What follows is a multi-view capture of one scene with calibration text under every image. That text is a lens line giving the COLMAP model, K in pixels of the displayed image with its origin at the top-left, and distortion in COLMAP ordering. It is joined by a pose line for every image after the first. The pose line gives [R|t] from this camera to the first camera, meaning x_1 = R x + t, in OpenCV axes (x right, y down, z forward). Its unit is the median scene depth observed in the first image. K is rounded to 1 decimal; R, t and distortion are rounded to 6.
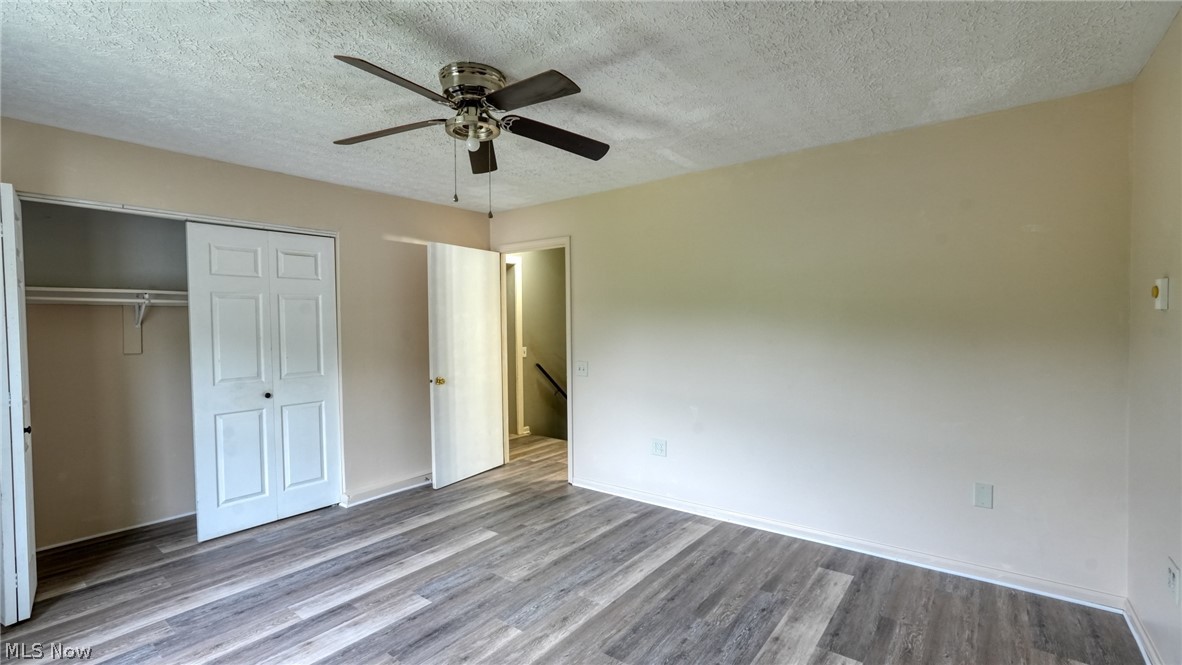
lens RADIAL K [[514.0, 0, 587.4], [0, 514.0, 332.7], [0, 0, 1]] dist [-0.007498, 0.003107]
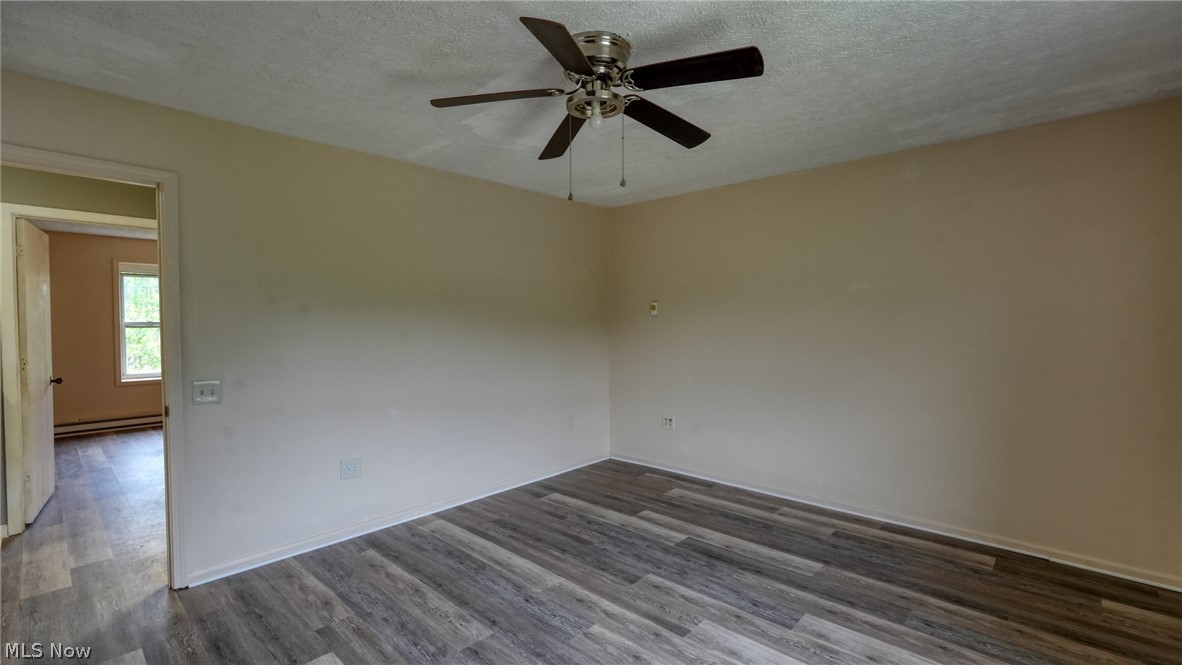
lens RADIAL K [[514.0, 0, 591.2], [0, 514.0, 329.1], [0, 0, 1]] dist [-0.007498, 0.003107]
pose [[0.091254, -0.006536, 0.995806, -0.873484], [0.022493, 0.999737, 0.004501, 0.002248], [-0.995574, 0.021988, 0.091377, 0.706126]]
